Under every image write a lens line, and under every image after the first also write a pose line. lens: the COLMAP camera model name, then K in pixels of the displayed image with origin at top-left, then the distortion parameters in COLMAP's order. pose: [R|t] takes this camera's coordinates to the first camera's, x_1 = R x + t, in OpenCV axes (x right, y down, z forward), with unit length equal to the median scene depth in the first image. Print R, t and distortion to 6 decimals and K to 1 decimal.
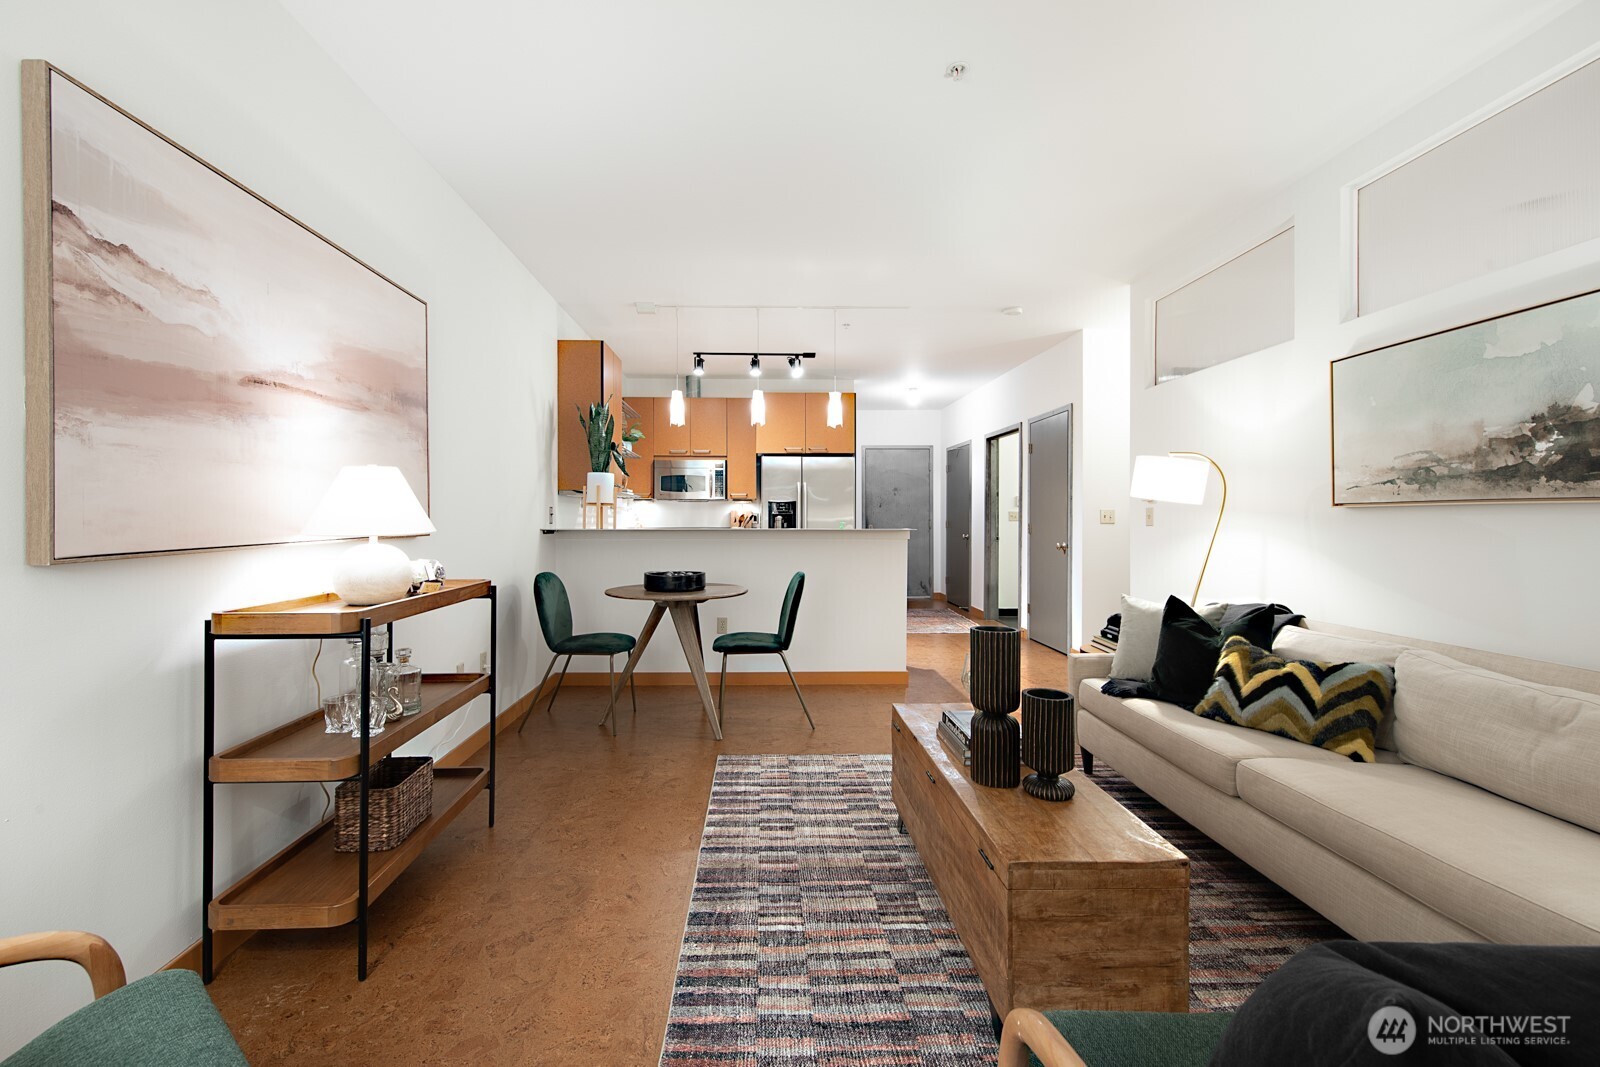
lens RADIAL K [[636.9, 0, 800.0], [0, 636.9, 533.5], [0, 0, 1]] dist [-0.000234, -0.000010]
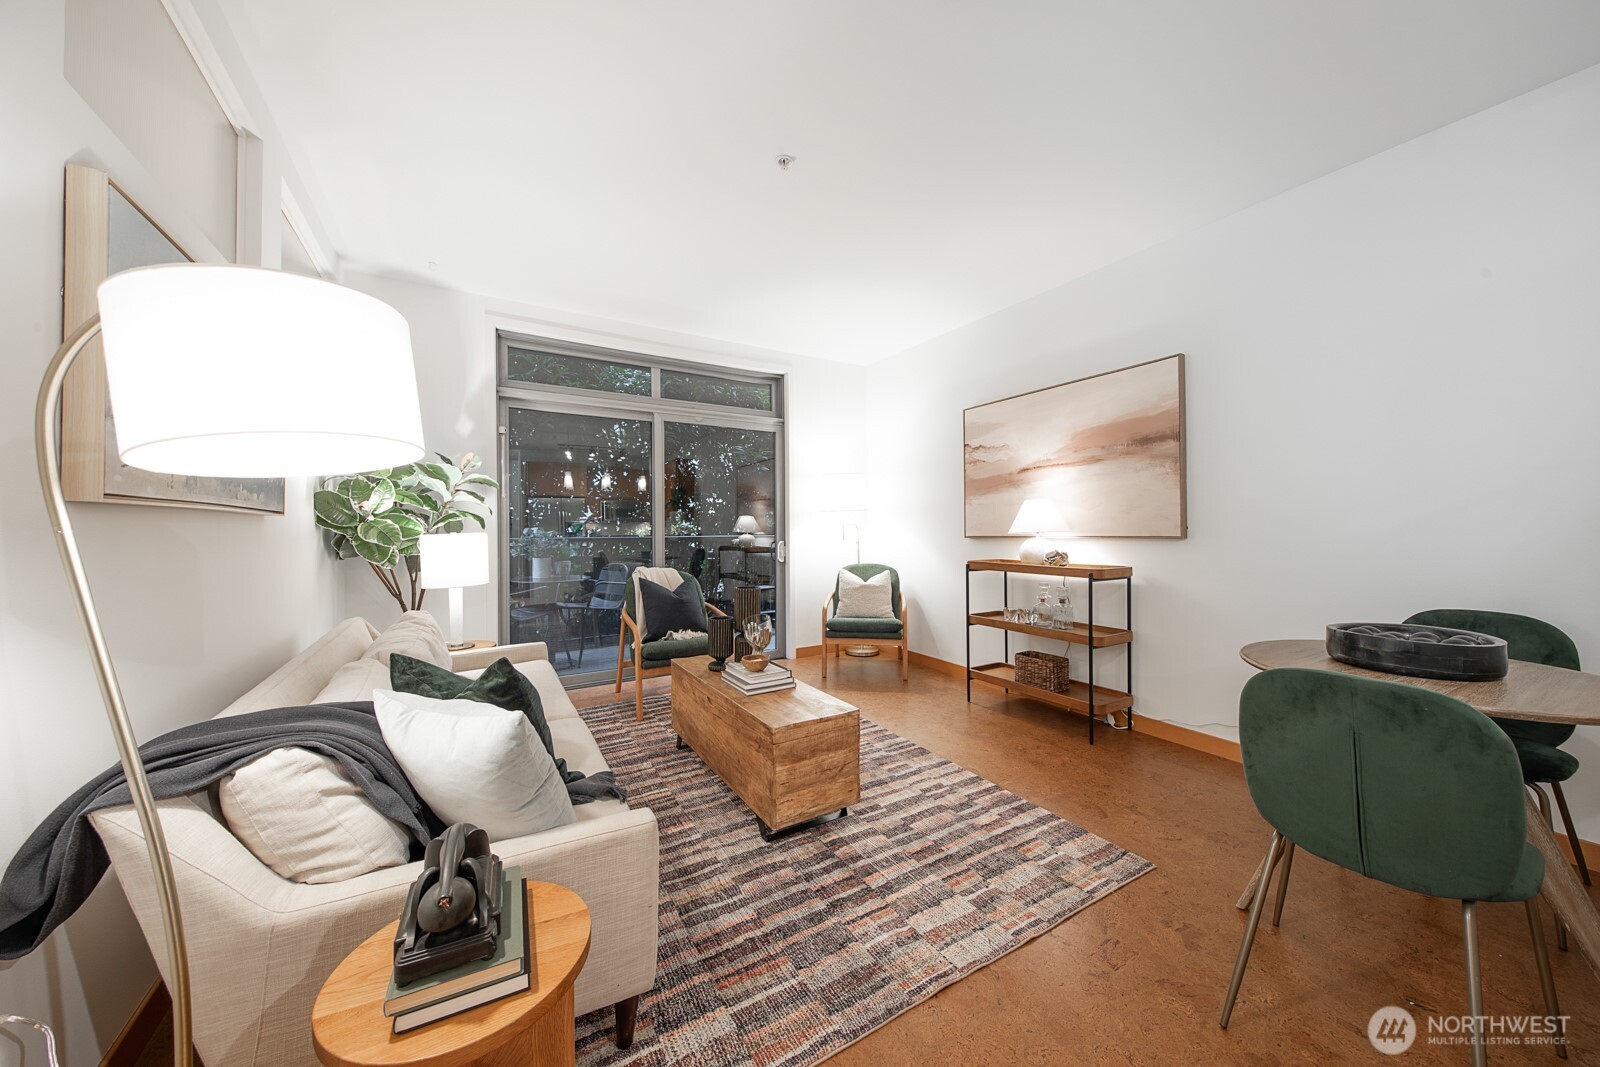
lens RADIAL K [[551.3, 0, 779.0], [0, 551.3, 517.2], [0, 0, 1]] dist [0.001015, -0.000023]
pose [[-0.901651, -0.003782, -0.432448, 0.745972], [-0.005375, 0.999983, 0.002462, -0.044328], [0.432431, 0.004544, -0.901656, 2.019953]]
